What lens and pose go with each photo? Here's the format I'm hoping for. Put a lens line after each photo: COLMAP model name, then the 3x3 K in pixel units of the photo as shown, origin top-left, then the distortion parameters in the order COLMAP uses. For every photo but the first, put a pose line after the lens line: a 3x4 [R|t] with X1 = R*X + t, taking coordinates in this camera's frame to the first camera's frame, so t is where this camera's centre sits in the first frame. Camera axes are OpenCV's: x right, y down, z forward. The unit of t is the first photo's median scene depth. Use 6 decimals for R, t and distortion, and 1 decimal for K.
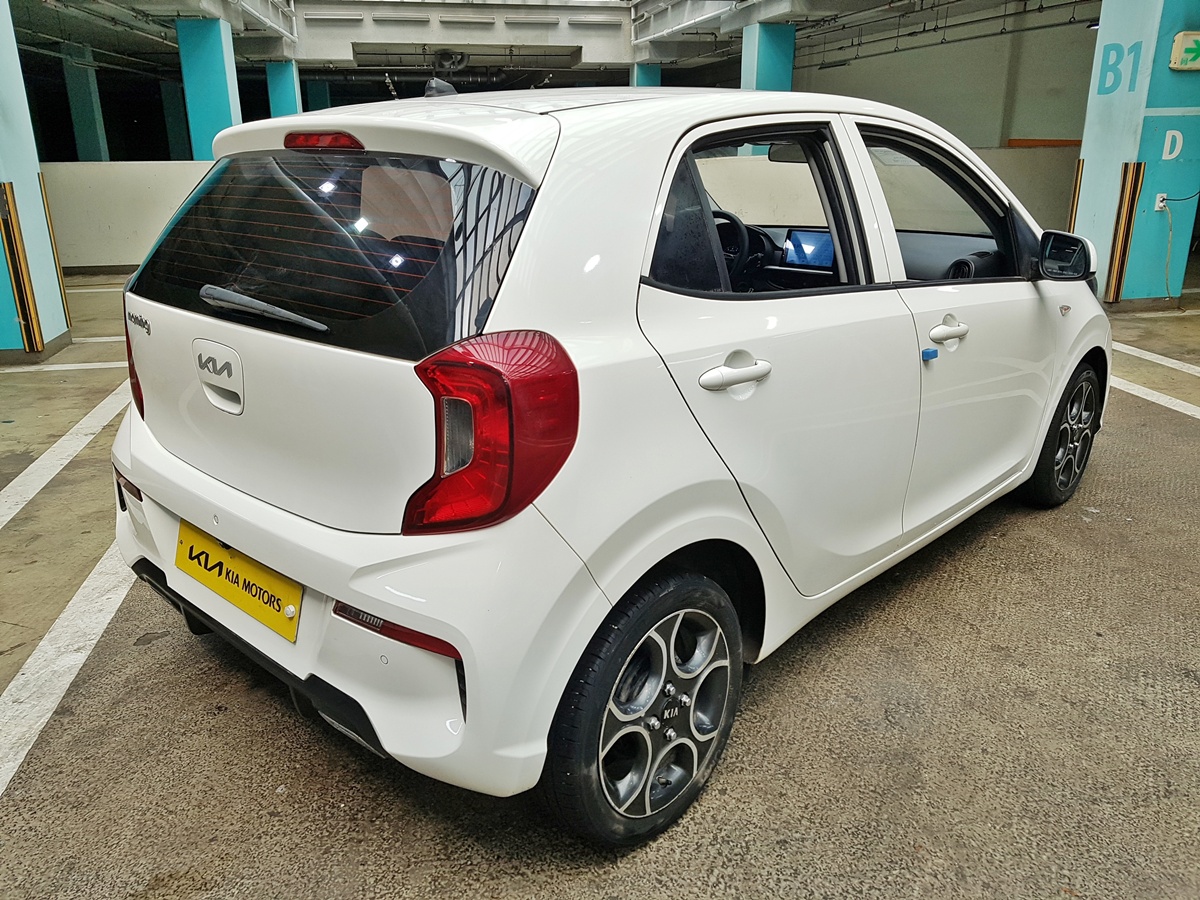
lens RADIAL K [[887.6, 0, 568.6], [0, 887.6, 436.2], [0, 0, 1]] dist [0.094386, -0.107903]
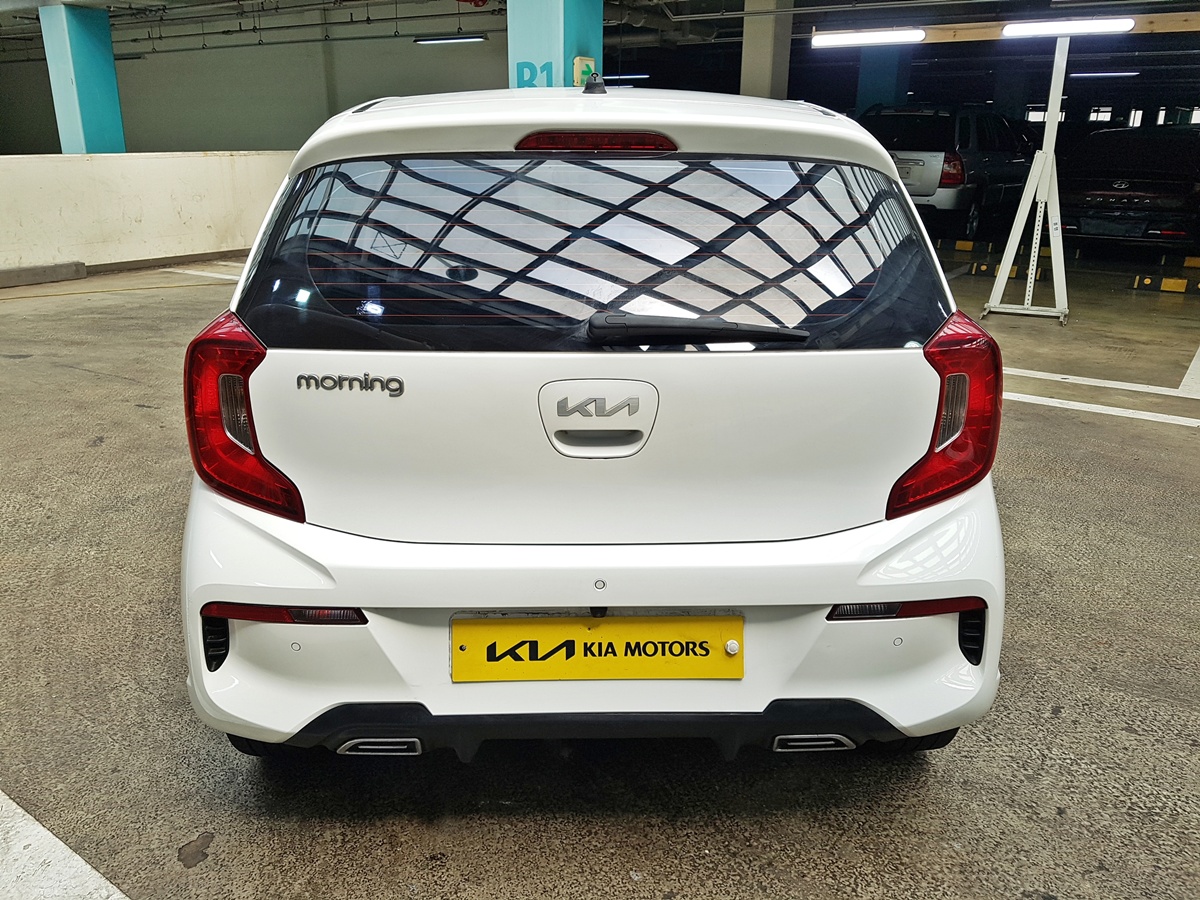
lens RADIAL K [[887.6, 0, 641.4], [0, 887.6, 444.8], [0, 0, 1]] dist [0.094386, -0.107903]
pose [[0.736439, -0.207665, 0.643842, -0.836102], [0.203464, 0.975646, 0.081959, -0.093850], [-0.645182, 0.070641, 0.760756, 0.307154]]
